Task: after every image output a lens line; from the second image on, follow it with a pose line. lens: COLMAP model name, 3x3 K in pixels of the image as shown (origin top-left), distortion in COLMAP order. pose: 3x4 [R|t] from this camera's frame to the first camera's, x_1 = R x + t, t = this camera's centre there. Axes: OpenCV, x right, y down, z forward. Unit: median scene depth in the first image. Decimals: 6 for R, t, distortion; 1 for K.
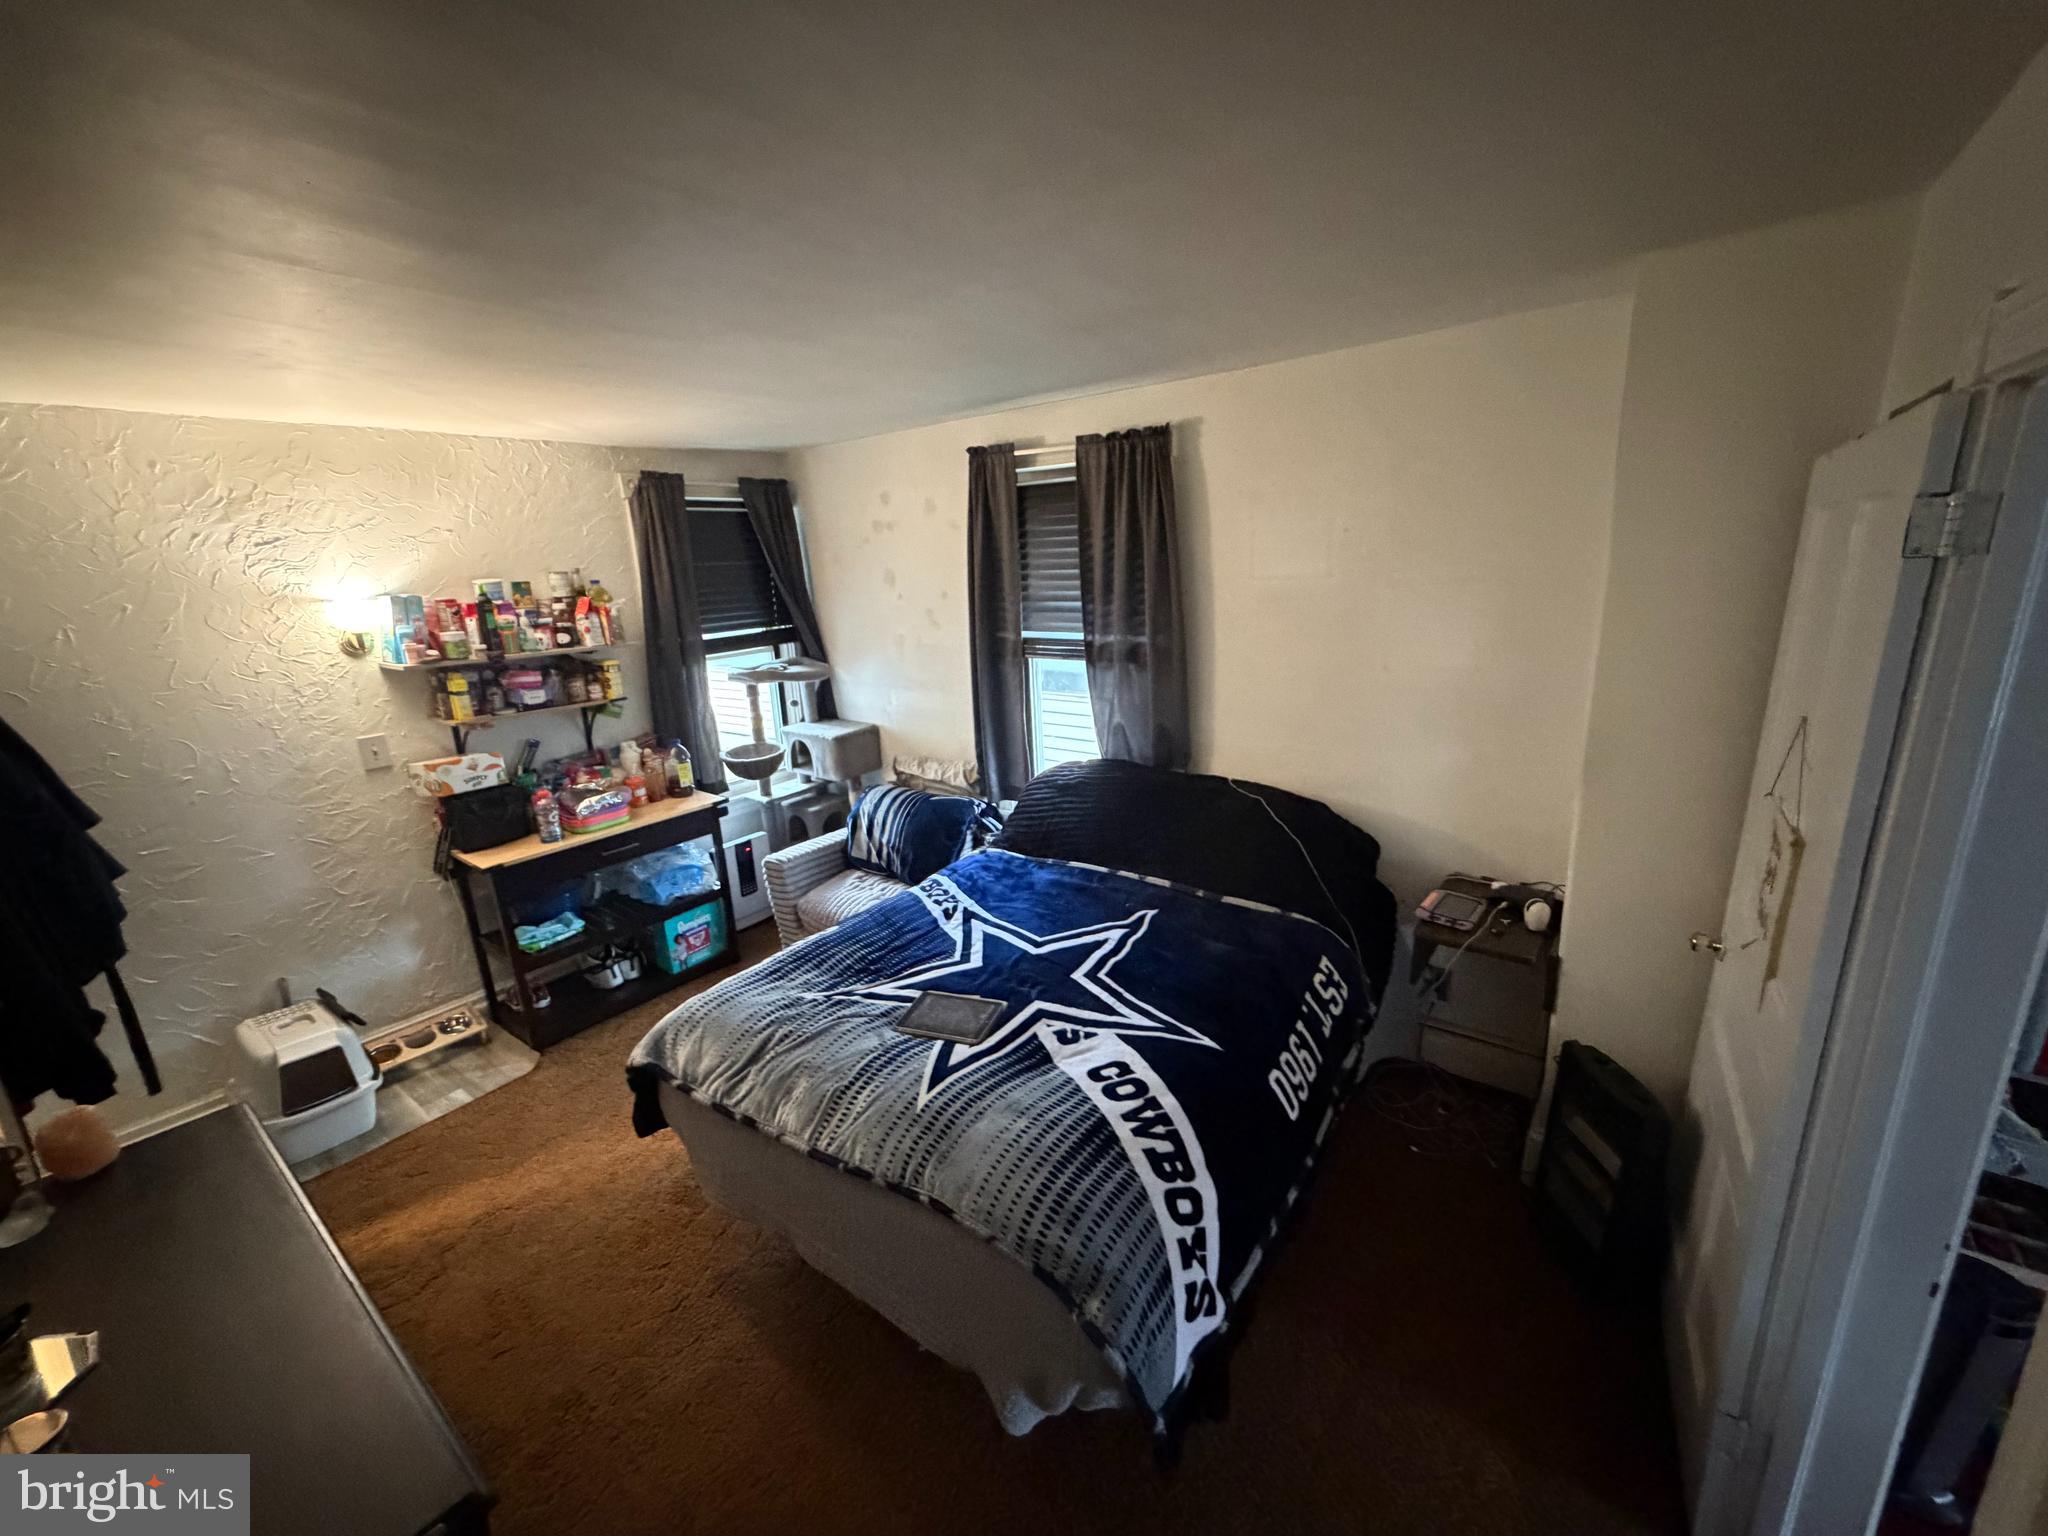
lens RADIAL K [[822.9, 0, 1026.9], [0, 822.9, 766.6], [0, 0, 1]] dist [0.000609, 0.000038]
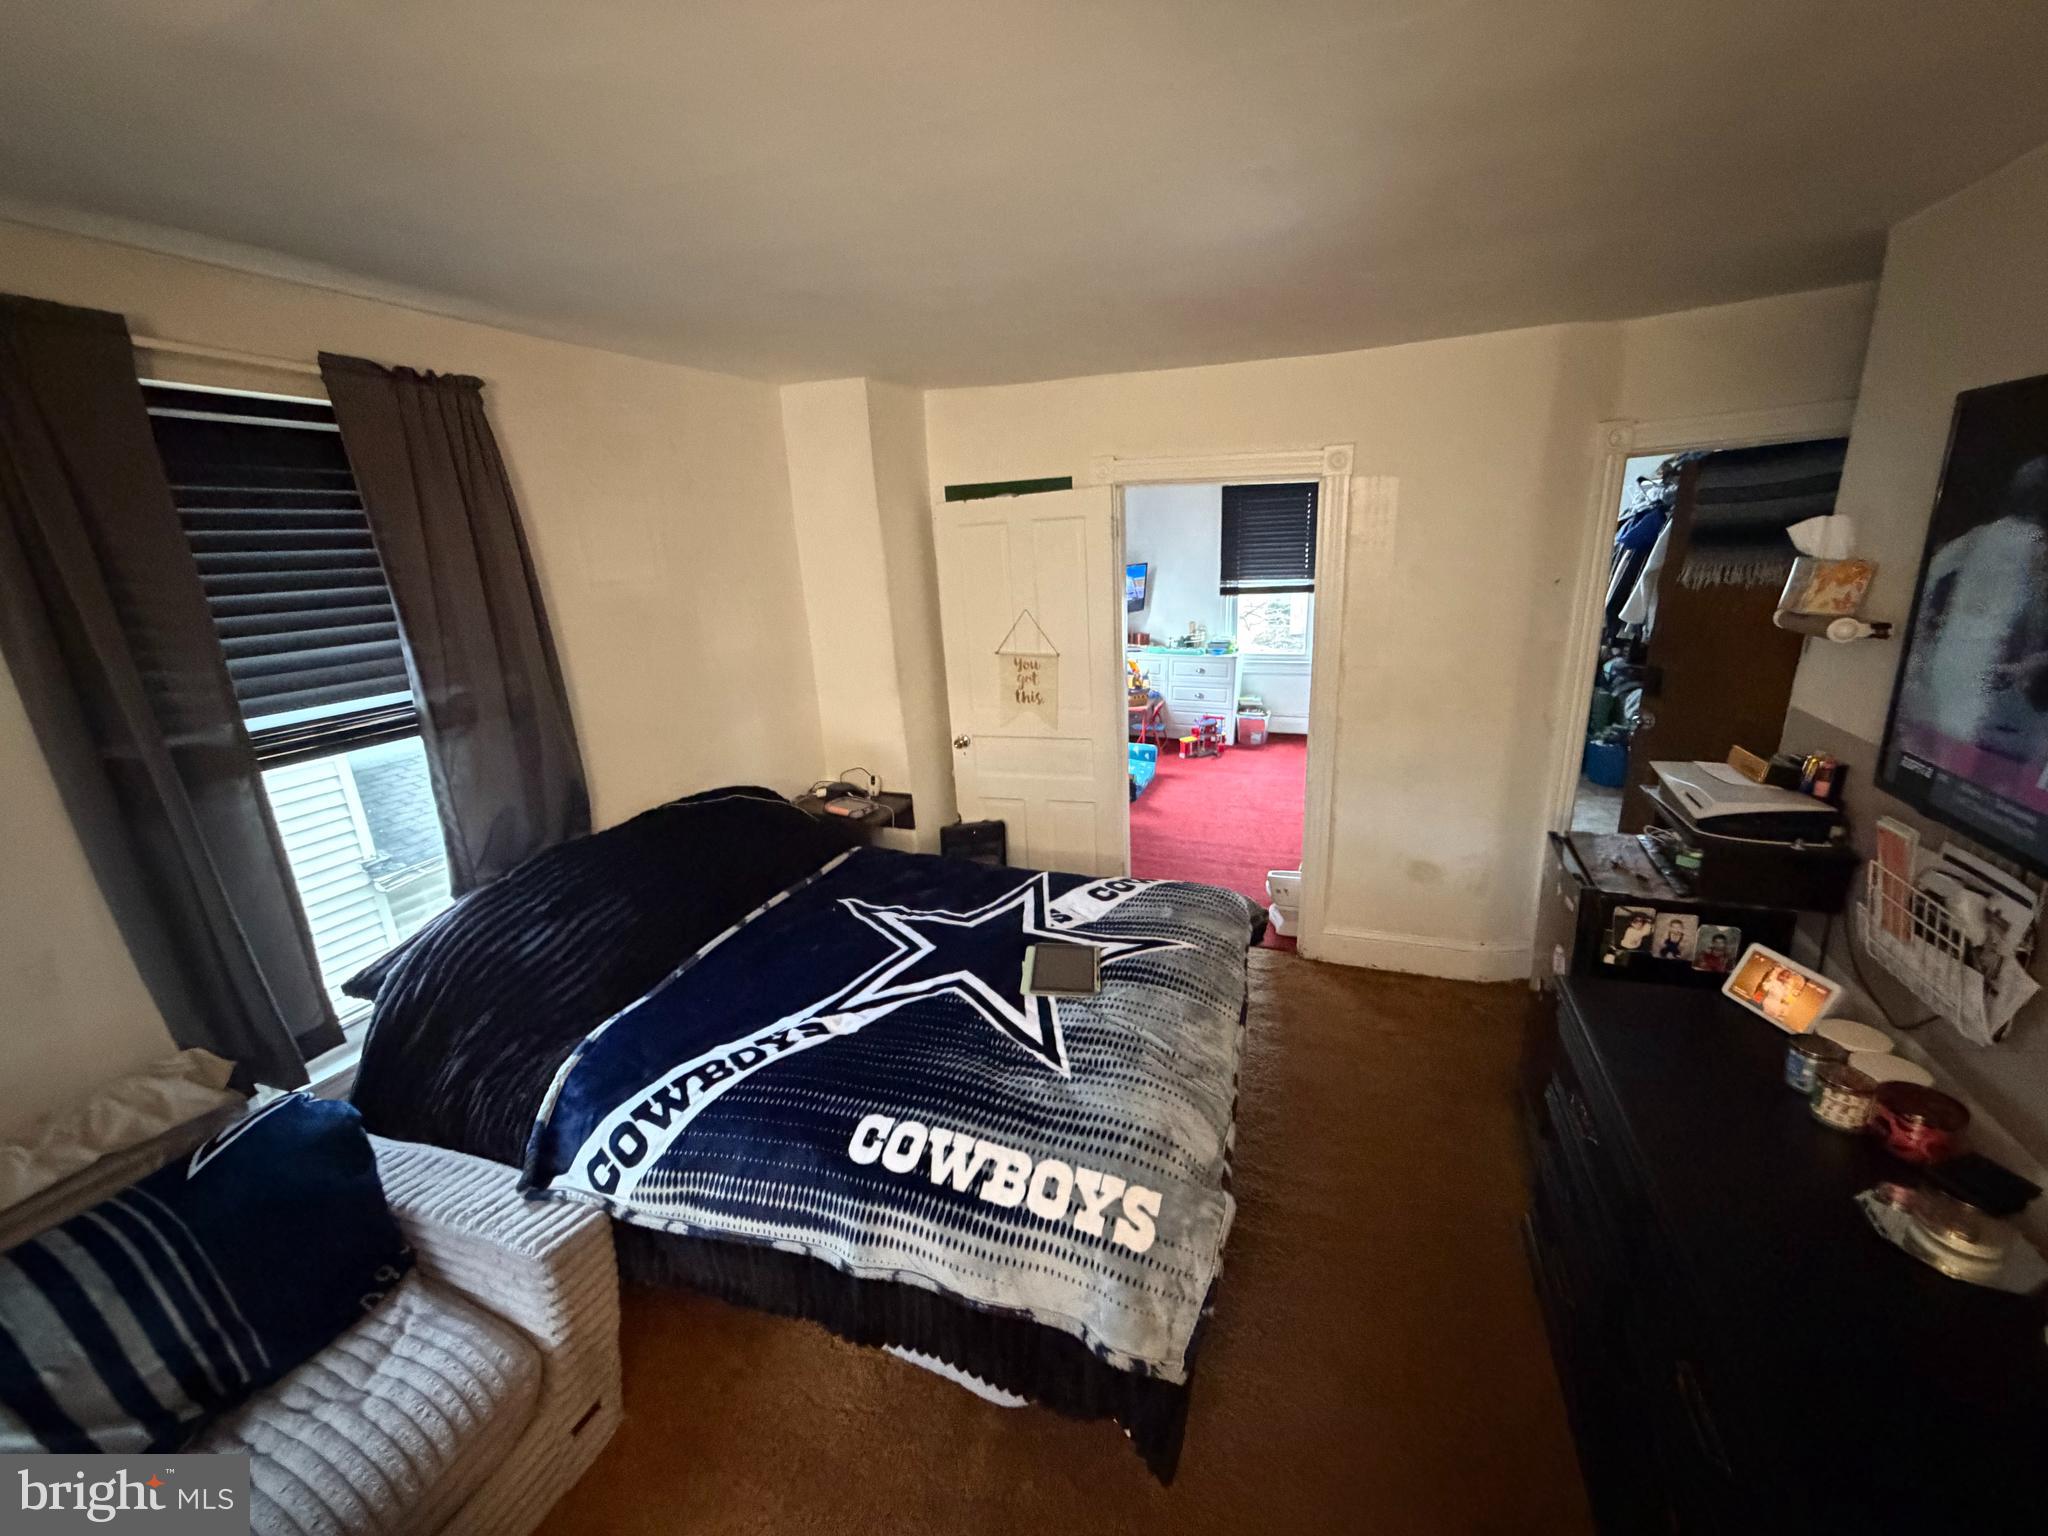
lens RADIAL K [[822.9, 0, 1013.9], [0, 822.9, 769.9], [0, 0, 1]] dist [0.000609, 0.000038]
pose [[-0.266686, -0.213175, 0.939912, -0.749673], [0.297188, 0.909521, 0.290605, -0.182849], [-0.916820, 0.356830, -0.179203, 0.865890]]
